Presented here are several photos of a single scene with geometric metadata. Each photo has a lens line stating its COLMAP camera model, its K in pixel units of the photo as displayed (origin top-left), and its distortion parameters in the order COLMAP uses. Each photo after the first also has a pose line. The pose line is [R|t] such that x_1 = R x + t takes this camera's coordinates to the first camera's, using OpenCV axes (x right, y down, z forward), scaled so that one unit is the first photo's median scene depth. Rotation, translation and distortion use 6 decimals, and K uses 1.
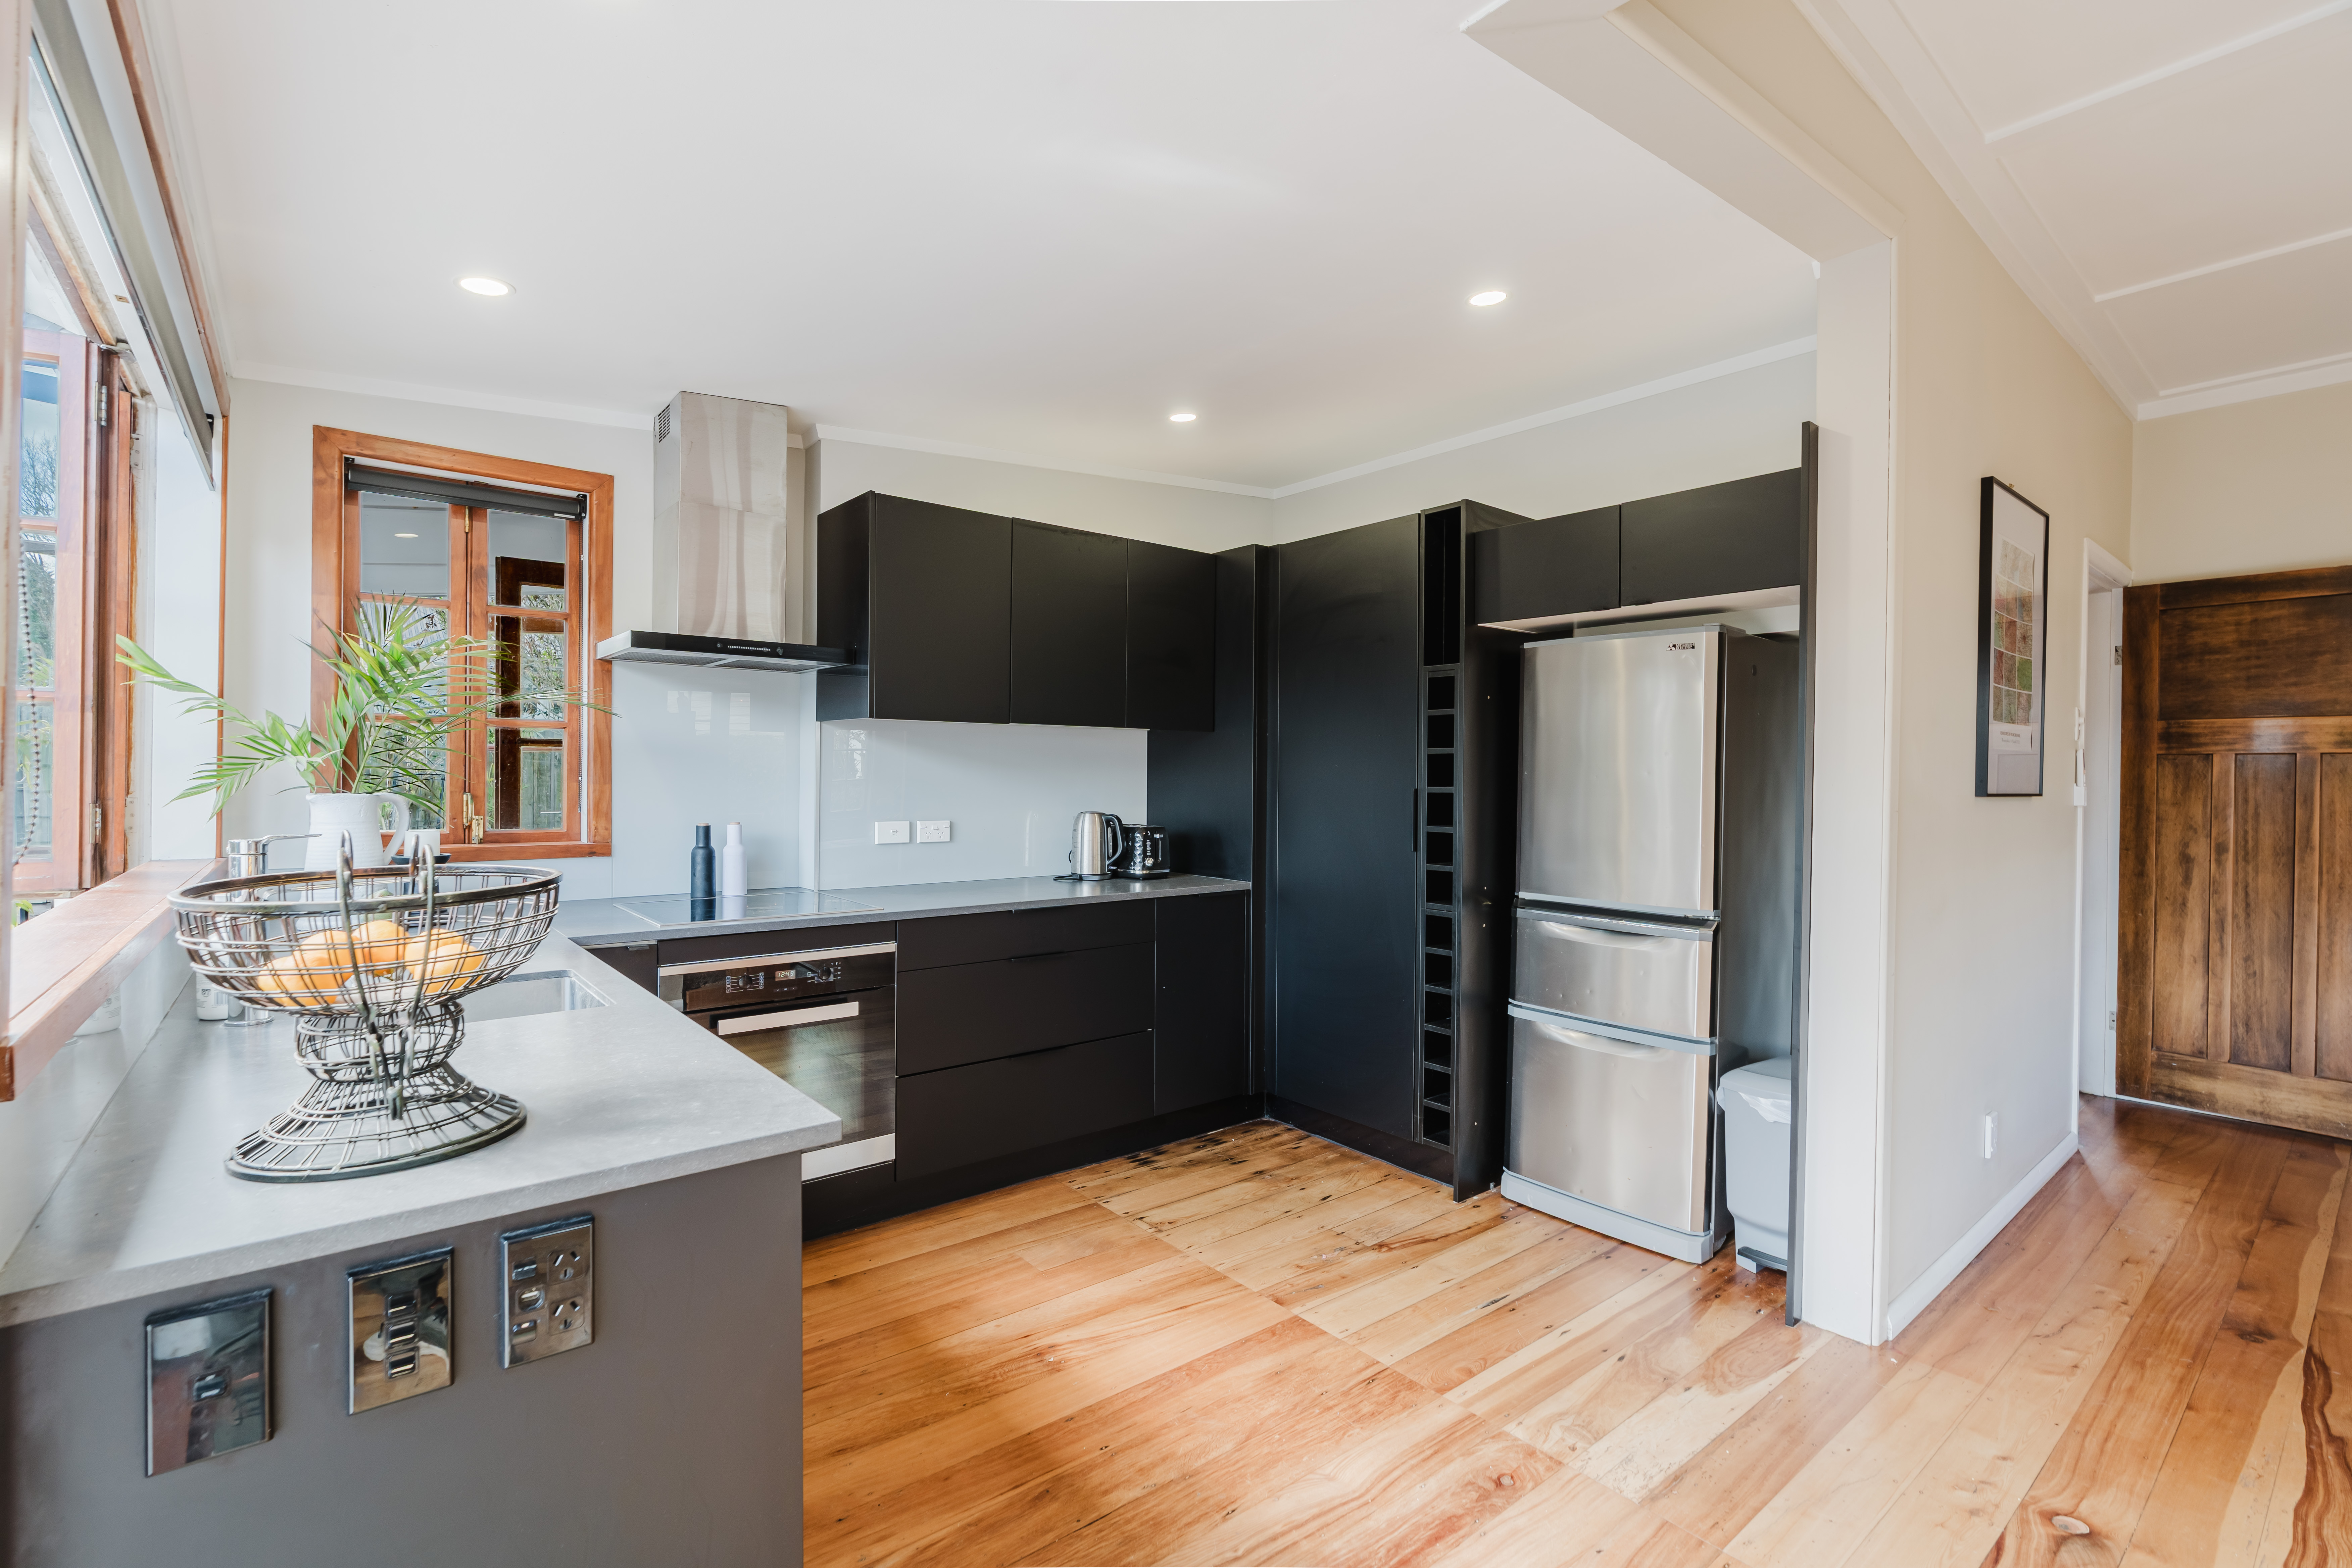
lens RADIAL K [[1054.1, 0, 1176.0], [0, 1054.1, 784.0], [0, 0, 1]] dist [-0.002645, 0.001395]
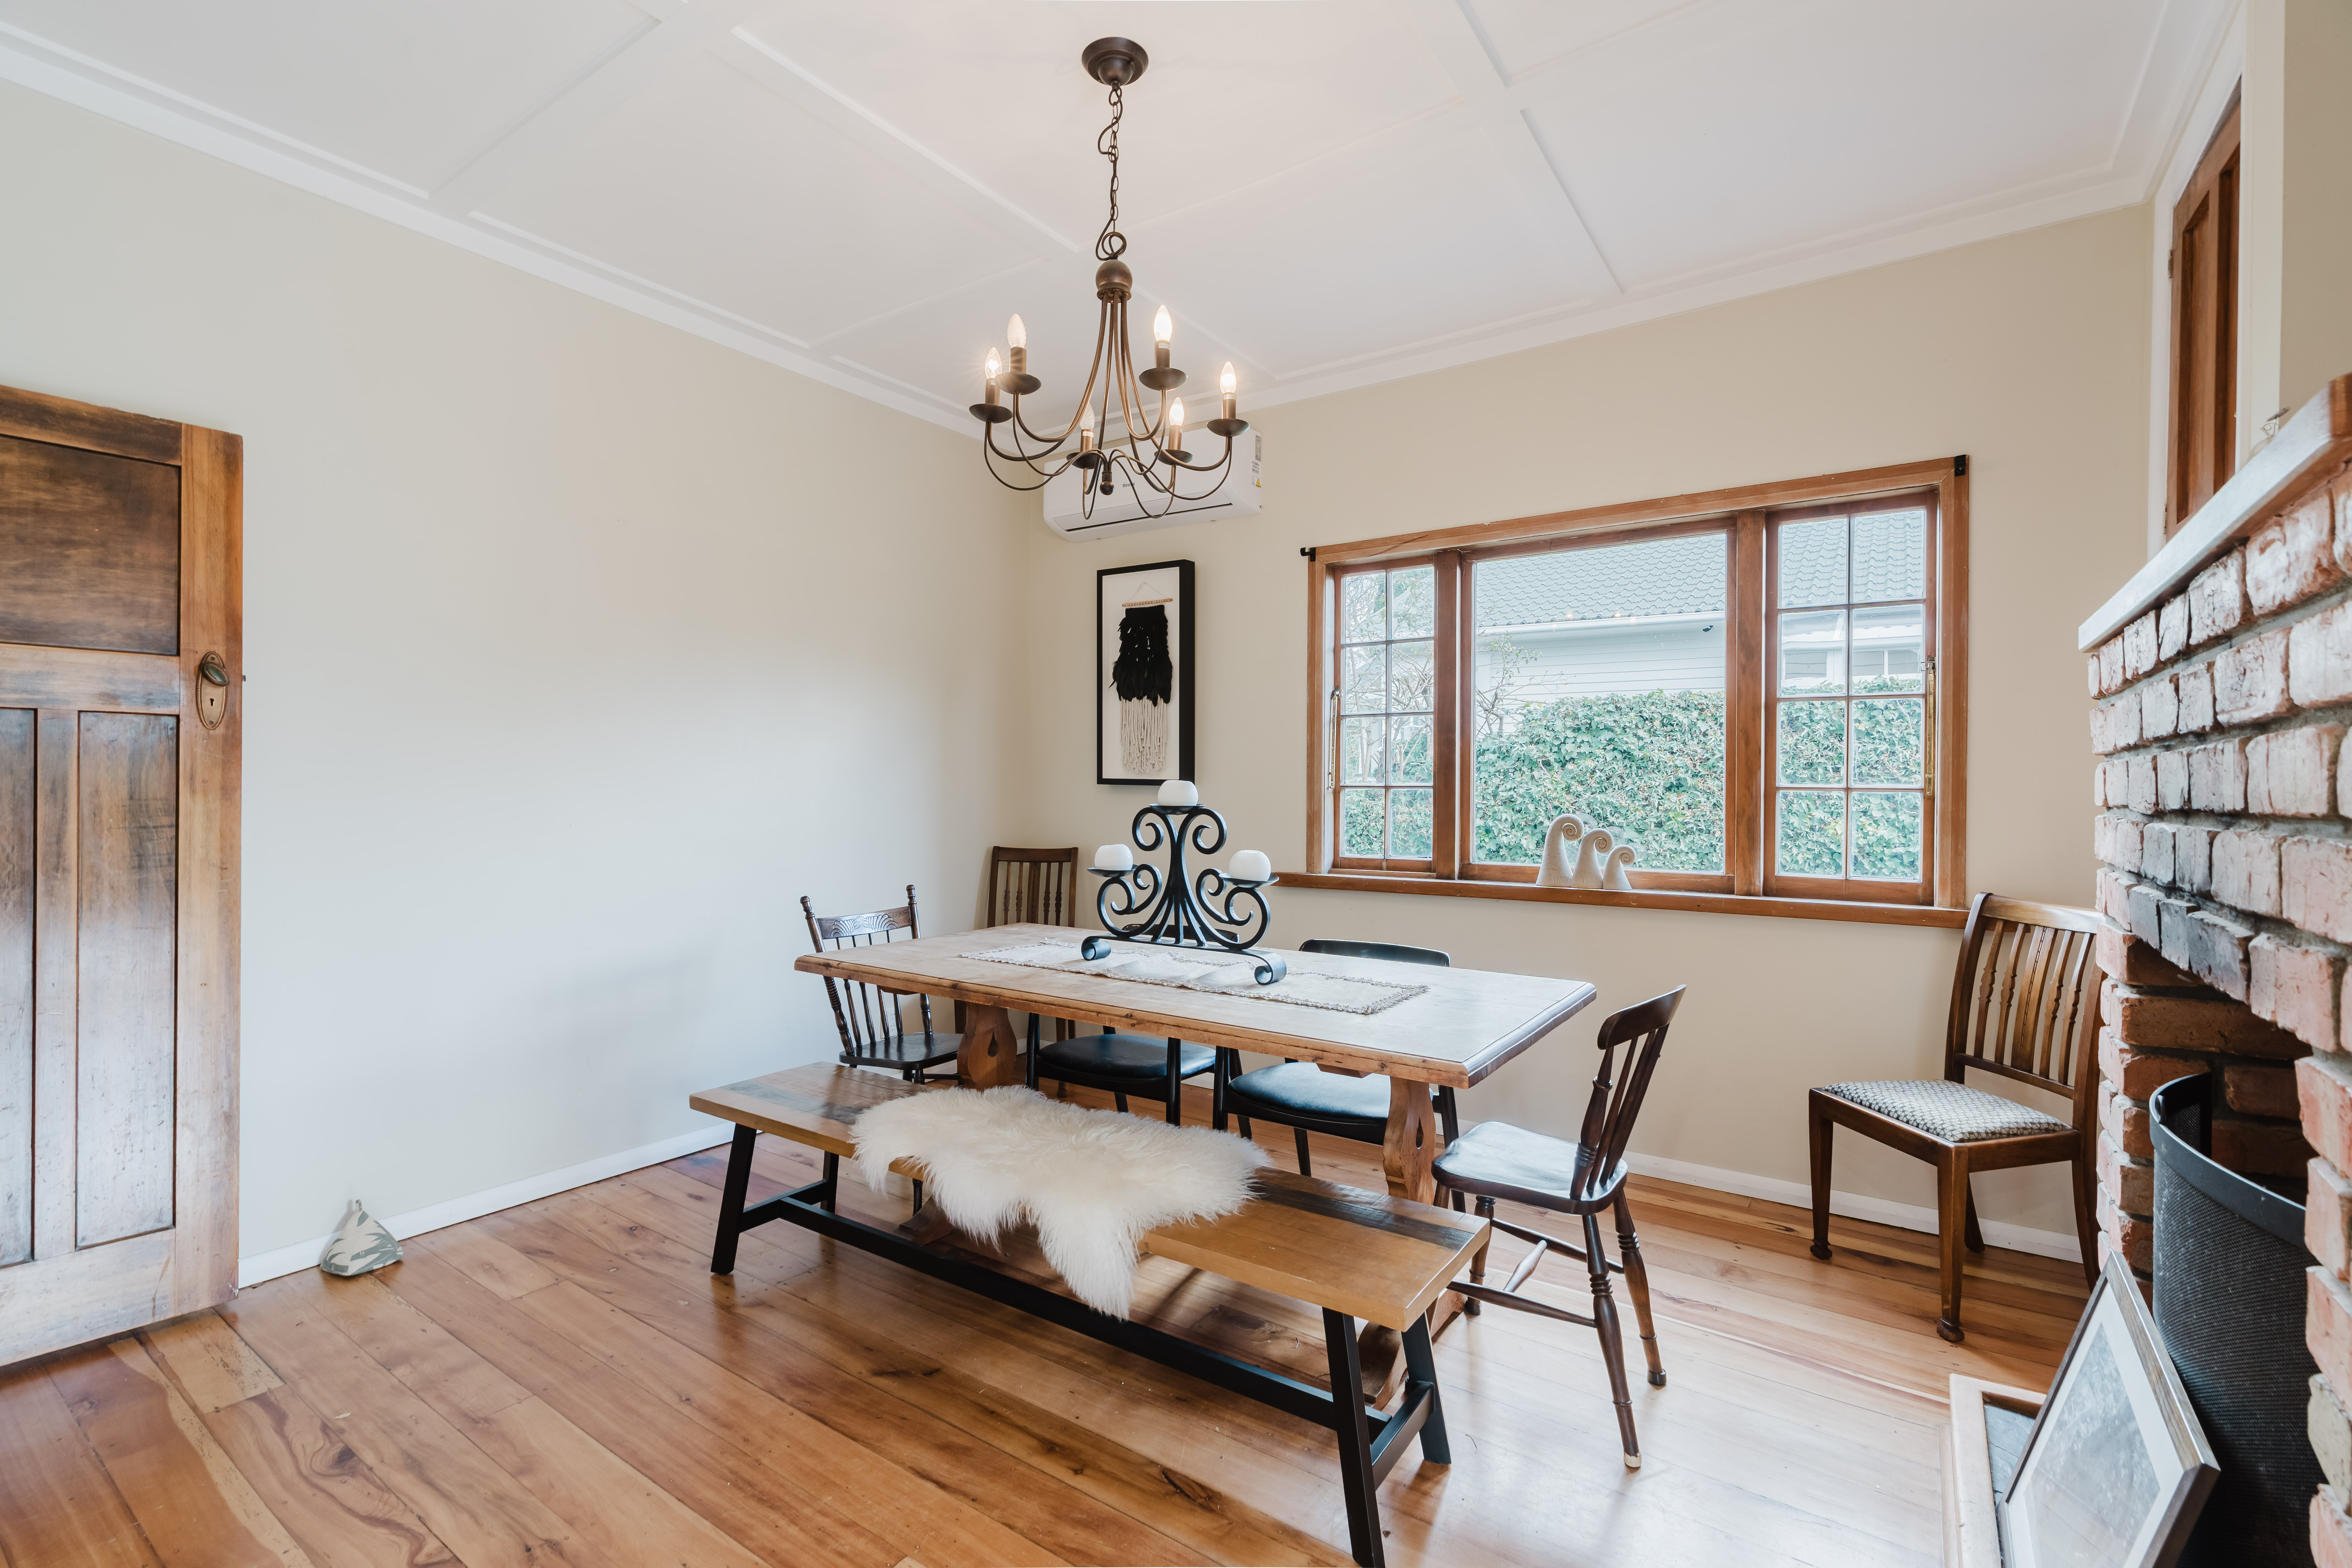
lens RADIAL K [[1045.0, 0, 1178.6], [0, 1045.0, 786.9], [0, 0, 1]] dist [-0.016439, 0.000749]
pose [[-0.268545, -0.015197, 0.963147, 0.362230], [-0.006336, 0.999882, 0.014010, 0.002309], [-0.963246, -0.002340, -0.268610, 0.564310]]
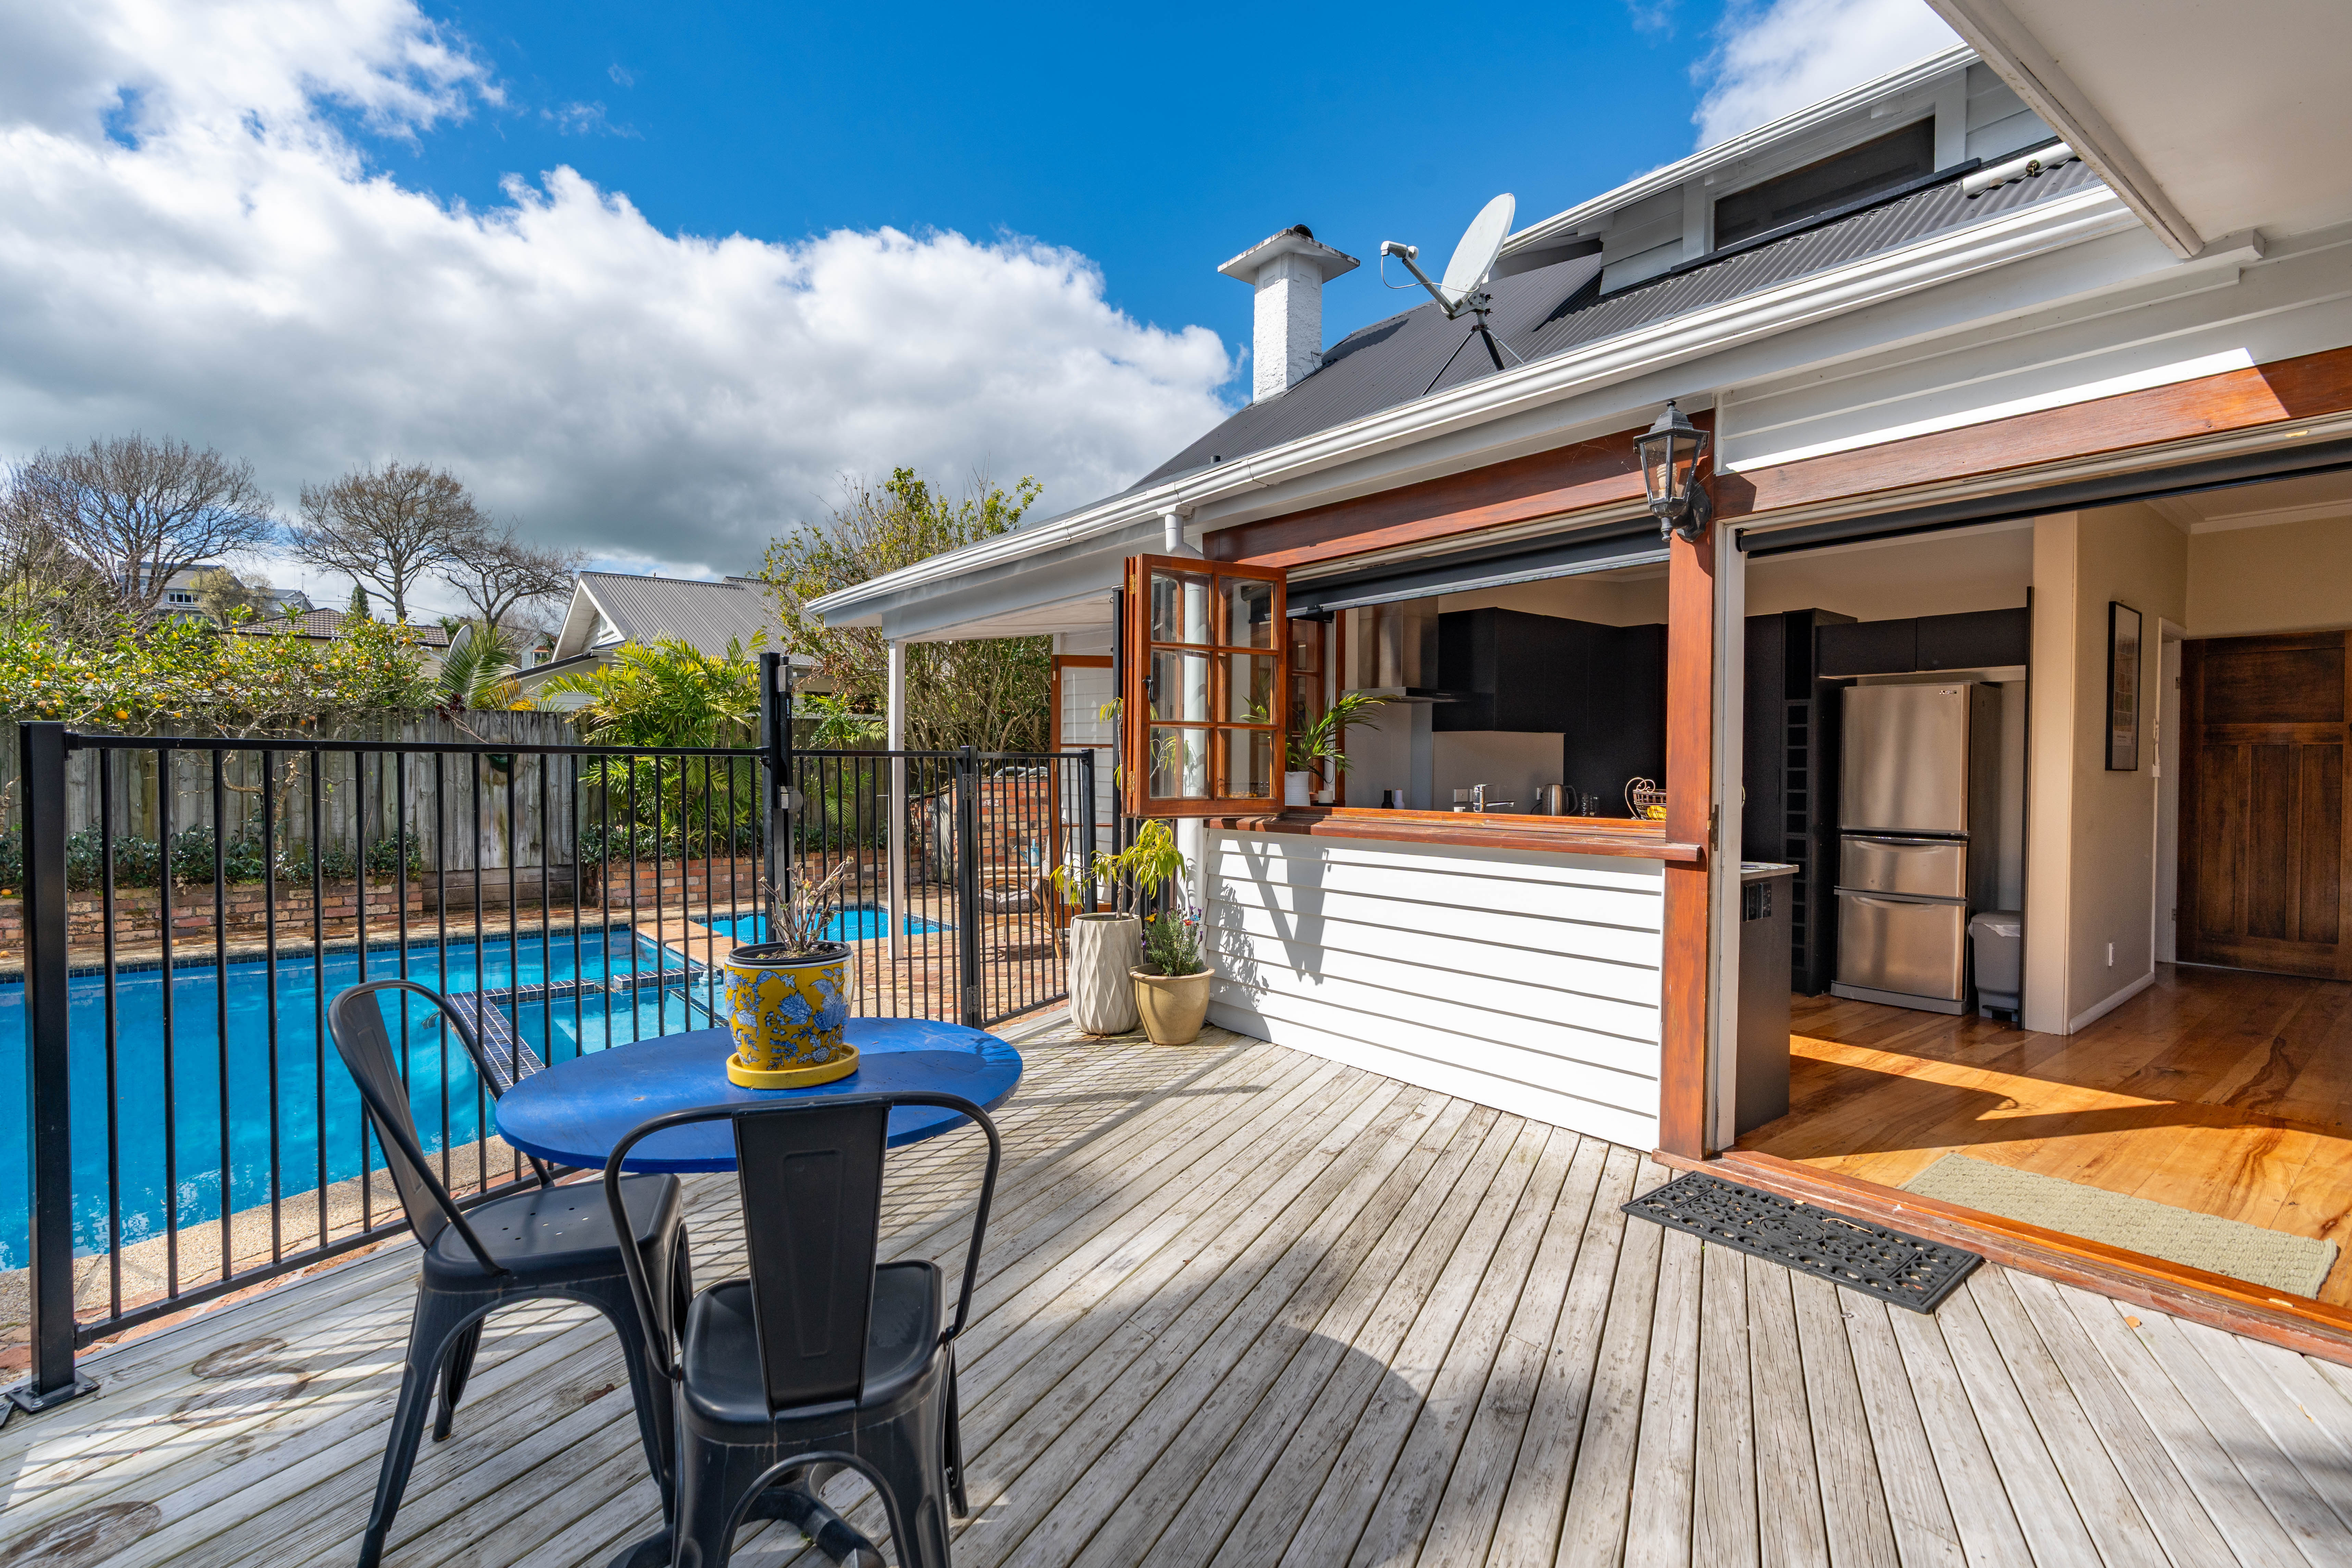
lens RADIAL K [[1073.7, 0, 1173.3], [0, 1073.7, 779.9], [0, 0, 1]] dist [0.001756, 0.000610]
pose [[0.999936, -0.004535, -0.010354, -0.679230], [0.004618, 0.999958, 0.007940, 0.004014], [0.010317, -0.007987, 0.999915, -0.719085]]
